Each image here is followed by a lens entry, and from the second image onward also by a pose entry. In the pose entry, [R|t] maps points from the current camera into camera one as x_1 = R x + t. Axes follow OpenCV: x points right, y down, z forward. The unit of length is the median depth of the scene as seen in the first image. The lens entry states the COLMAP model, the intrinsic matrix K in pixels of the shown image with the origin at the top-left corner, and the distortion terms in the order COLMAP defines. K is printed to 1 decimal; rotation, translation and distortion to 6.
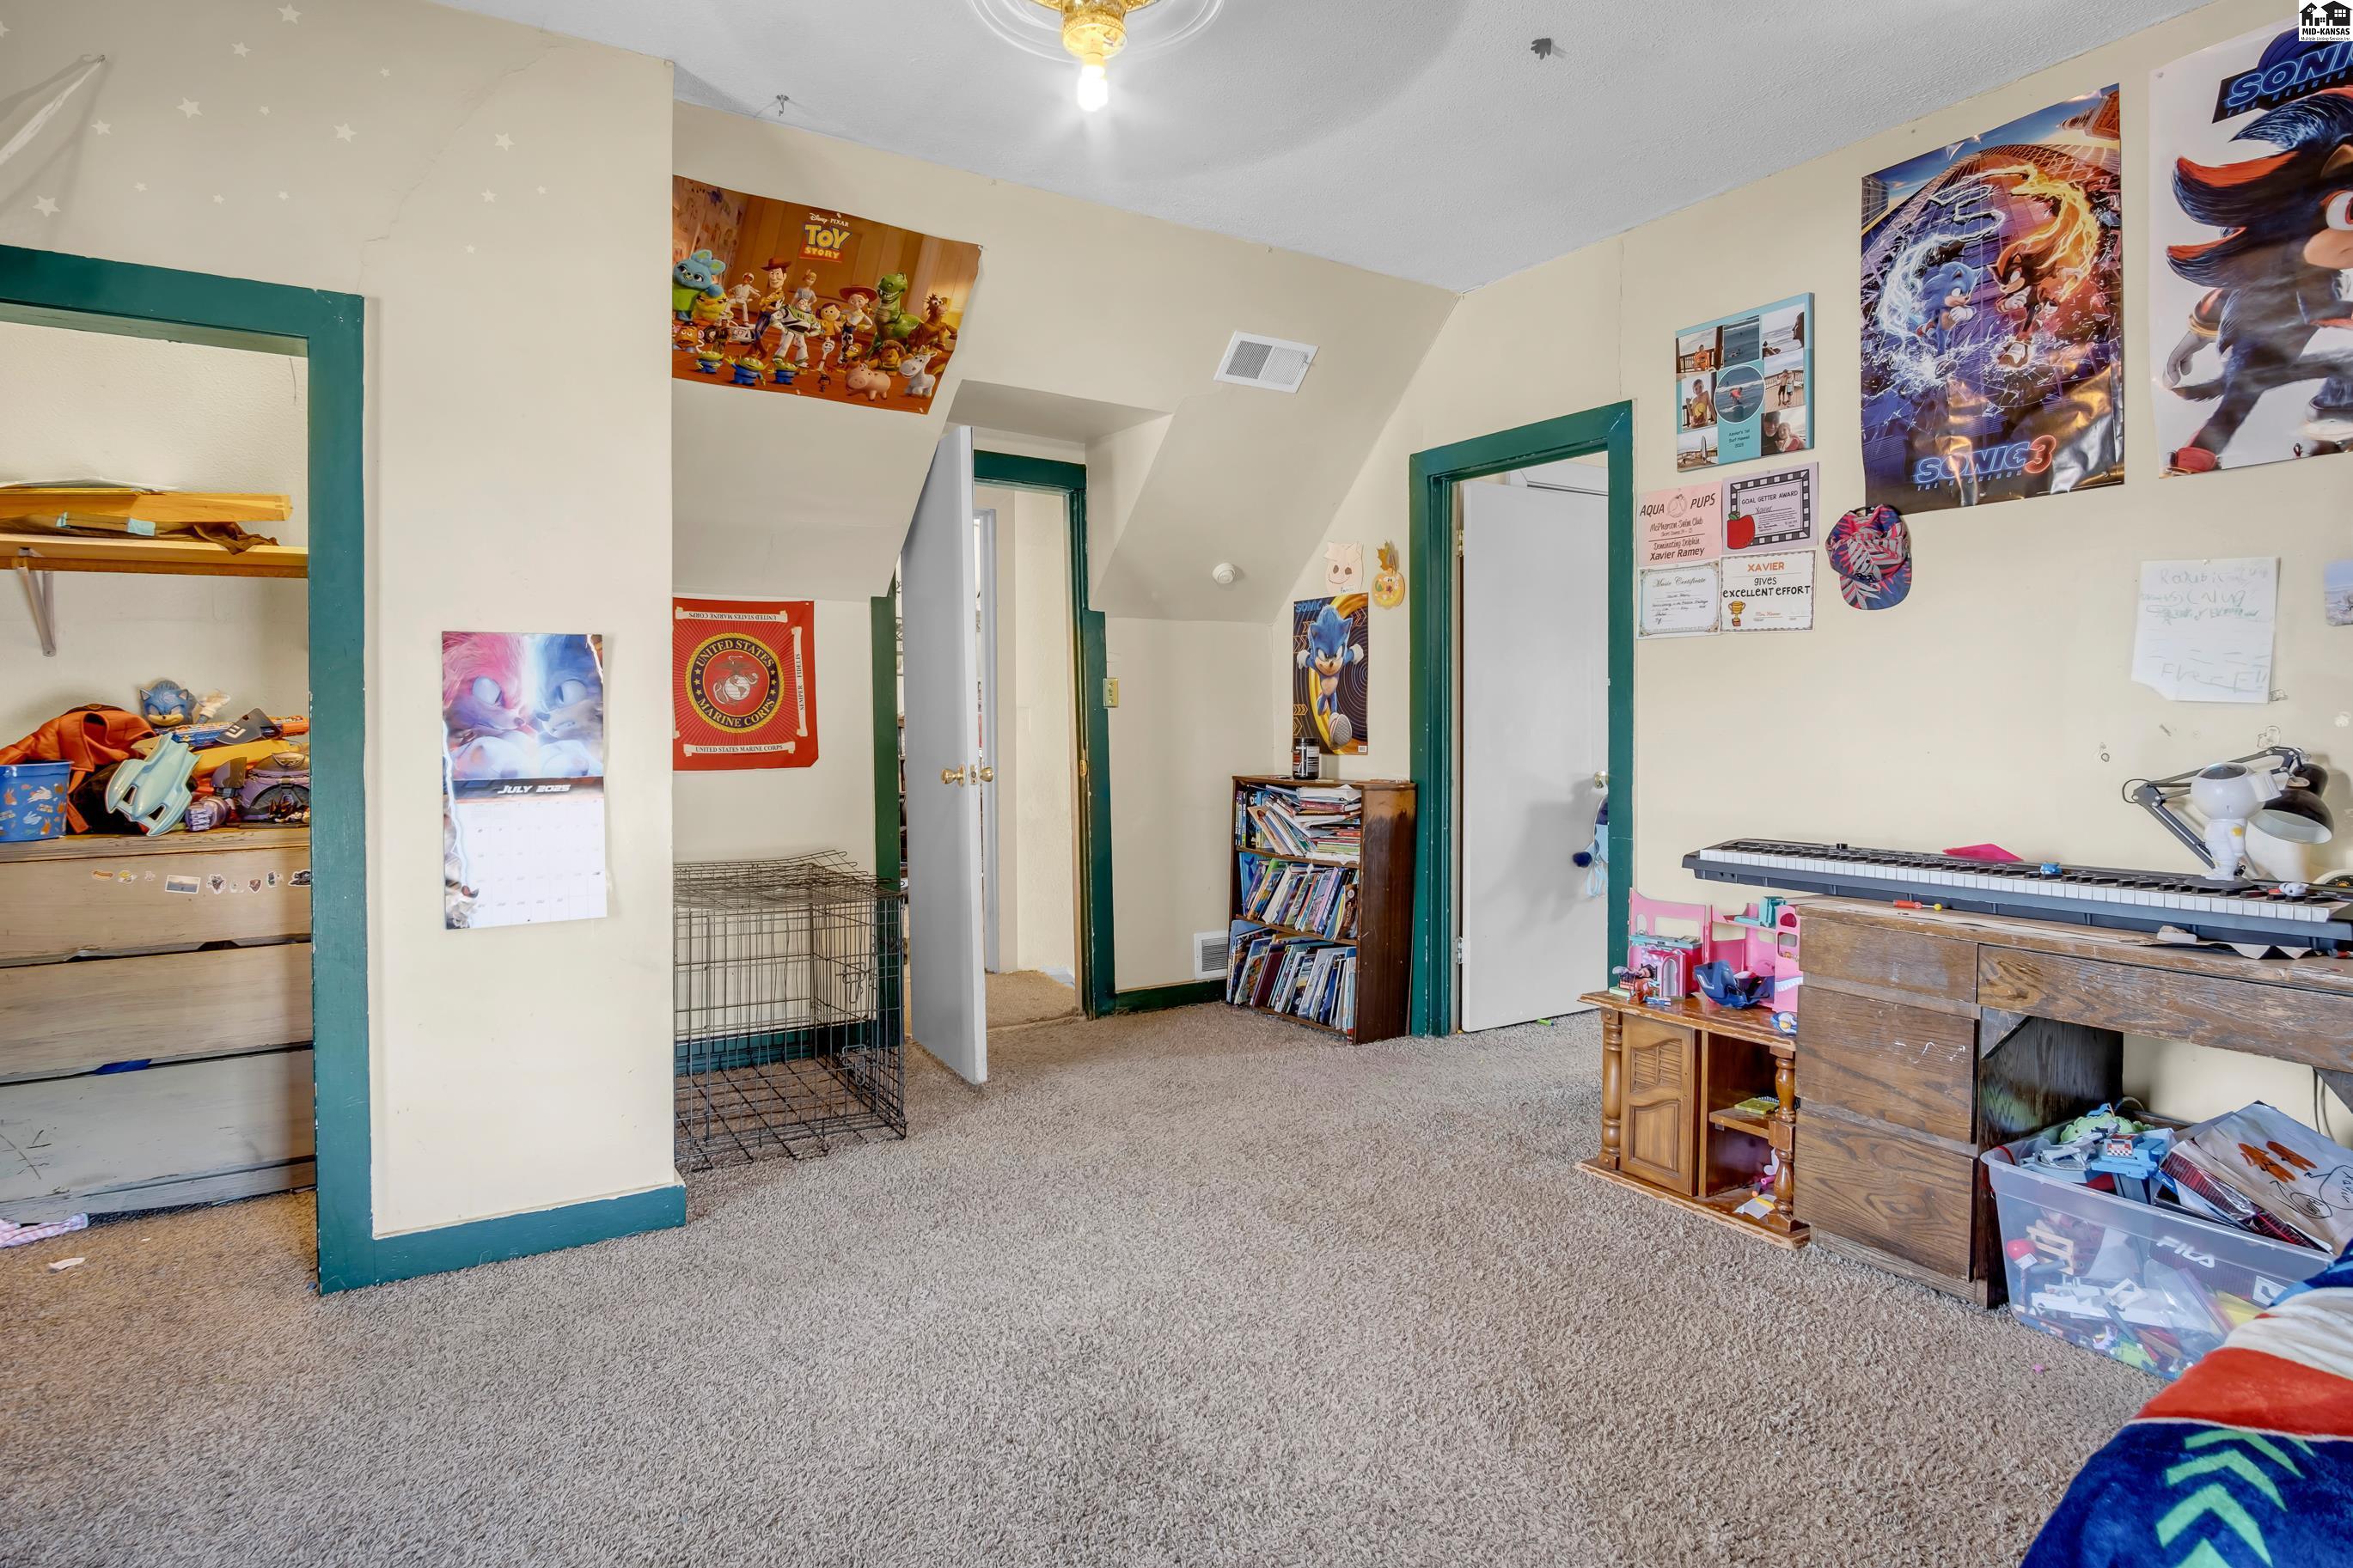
lens RADIAL K [[1275.4, 0, 1175.7], [0, 1275.4, 767.5], [0, 0, 1]] dist [-0.014693, 0.002429]
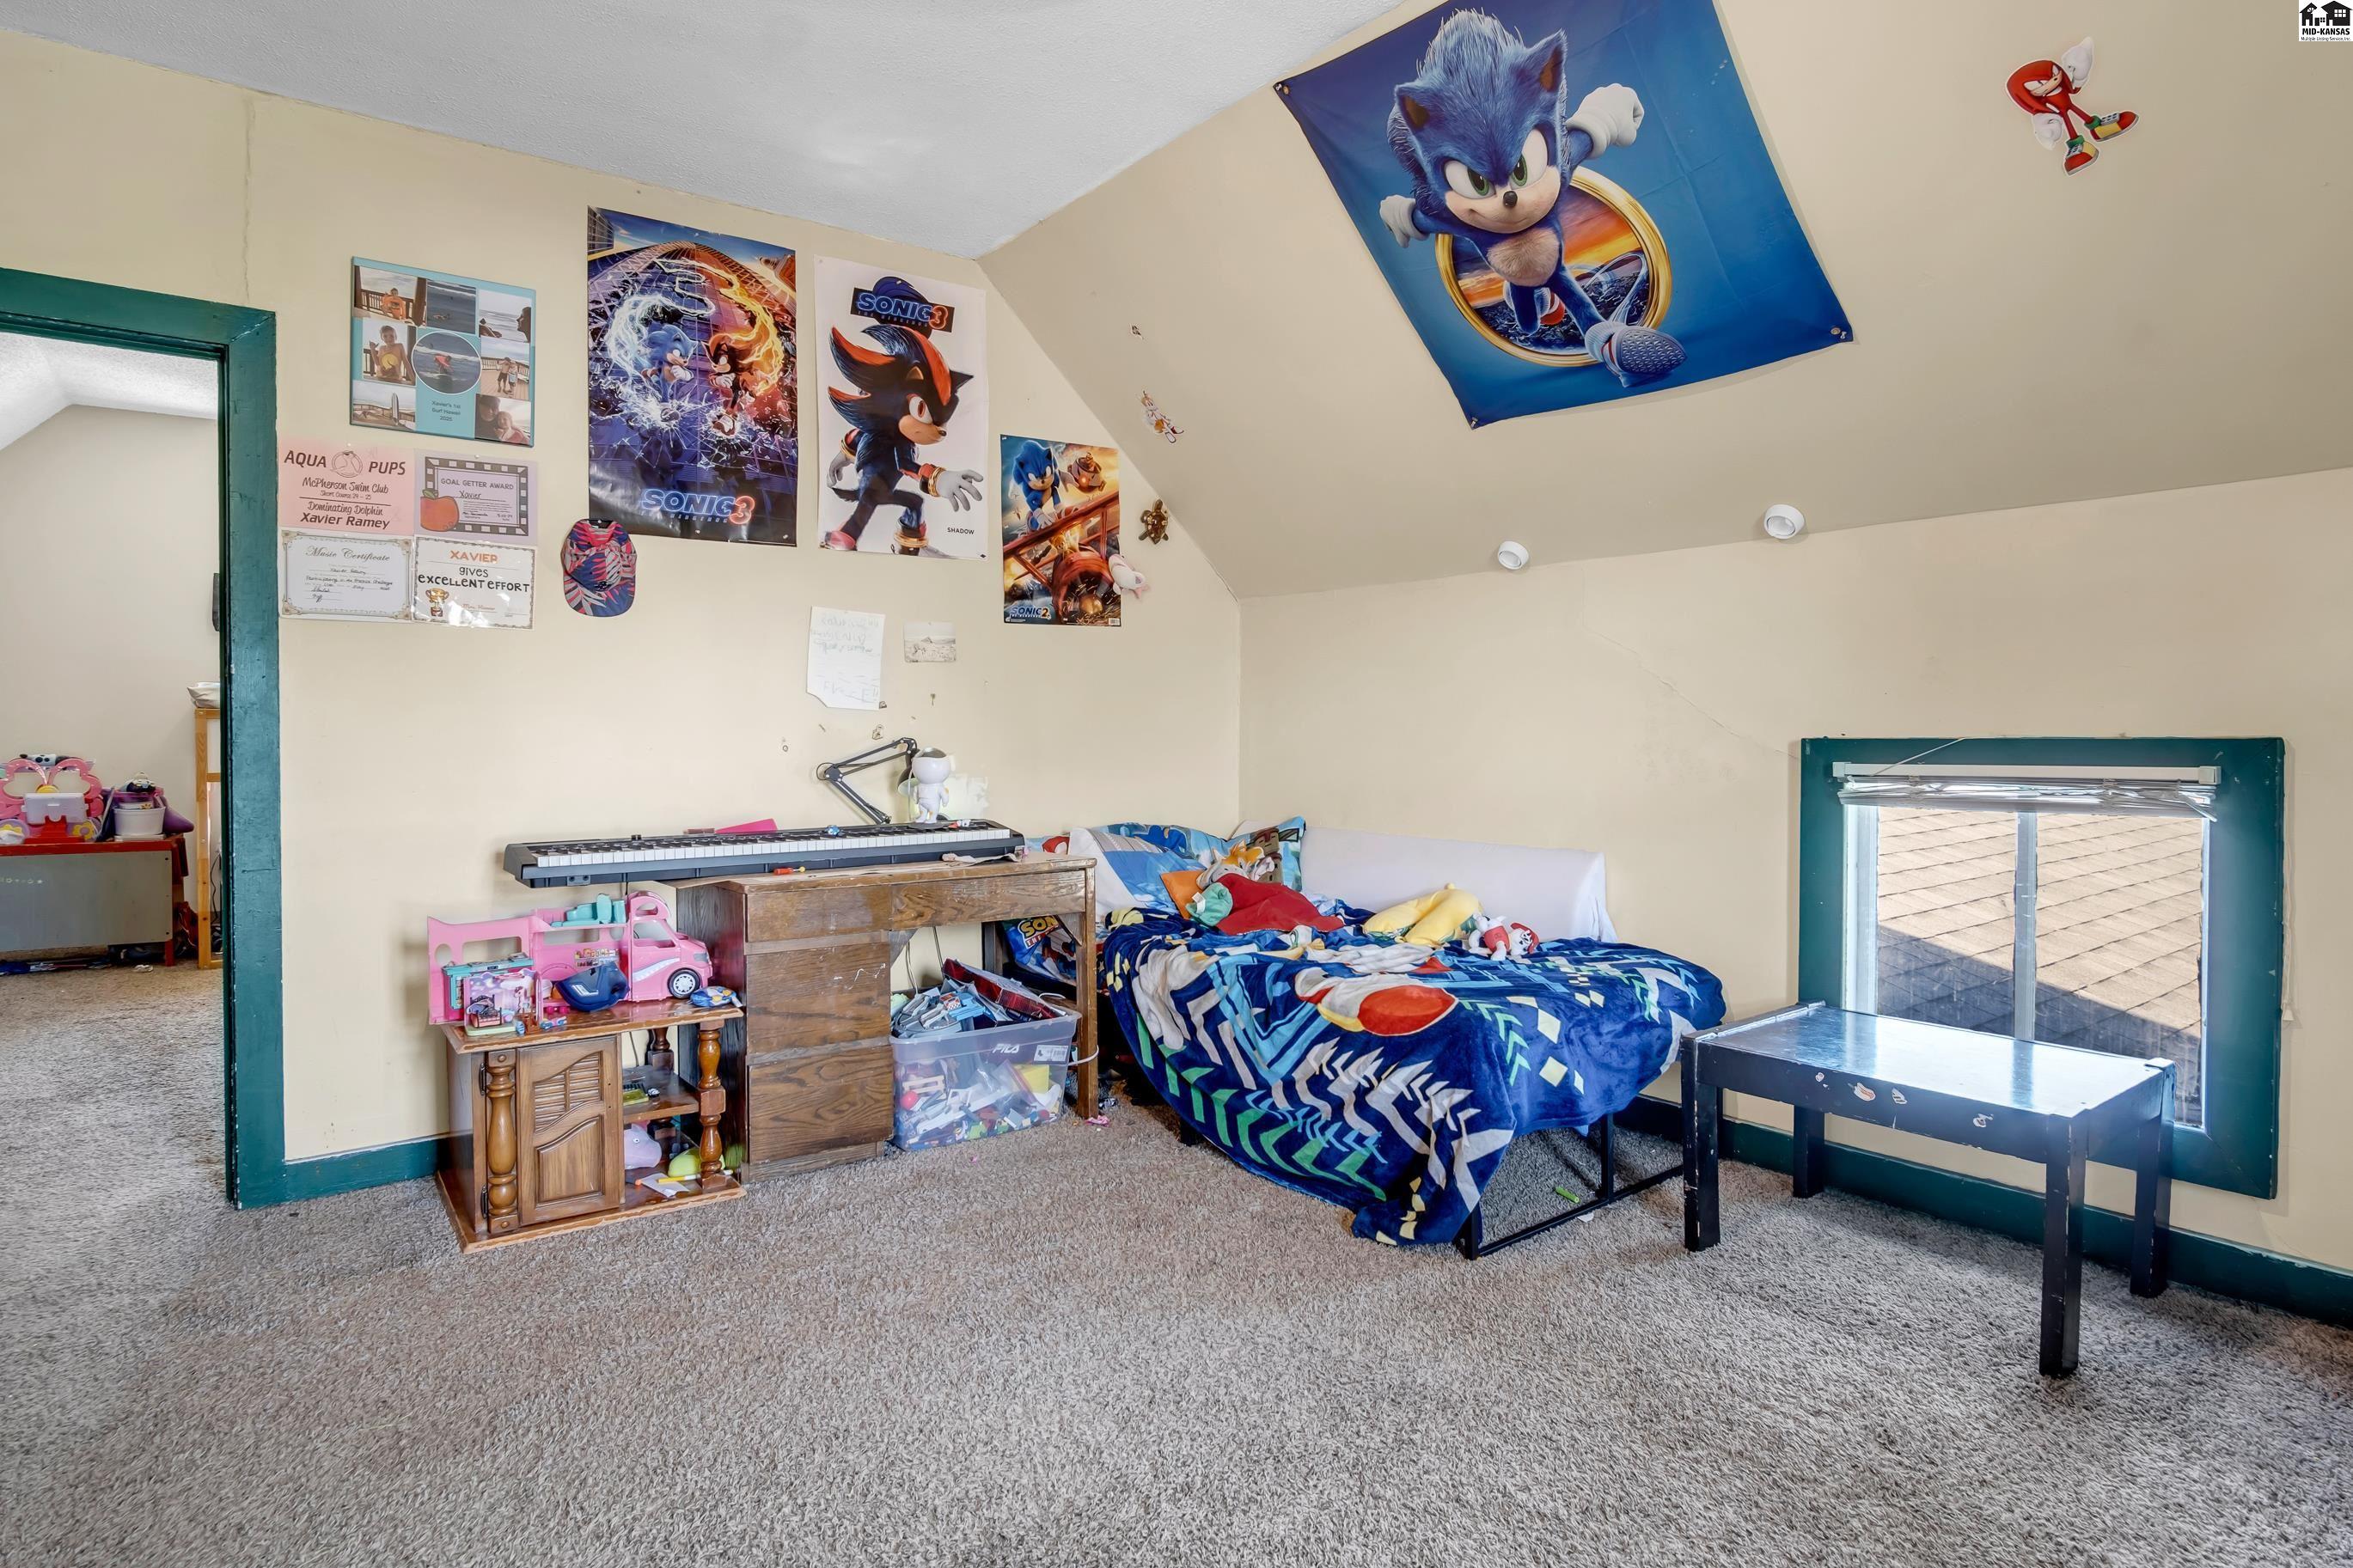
lens RADIAL K [[1275.4, 0, 1167.7], [0, 1275.4, 775.2], [0, 0, 1]] dist [-0.014693, 0.002429]
pose [[-0.077726, -0.035685, 0.996336, -0.582117], [0.038232, 0.998517, 0.038746, -0.014781], [-0.996241, 0.041103, -0.076246, 0.637252]]
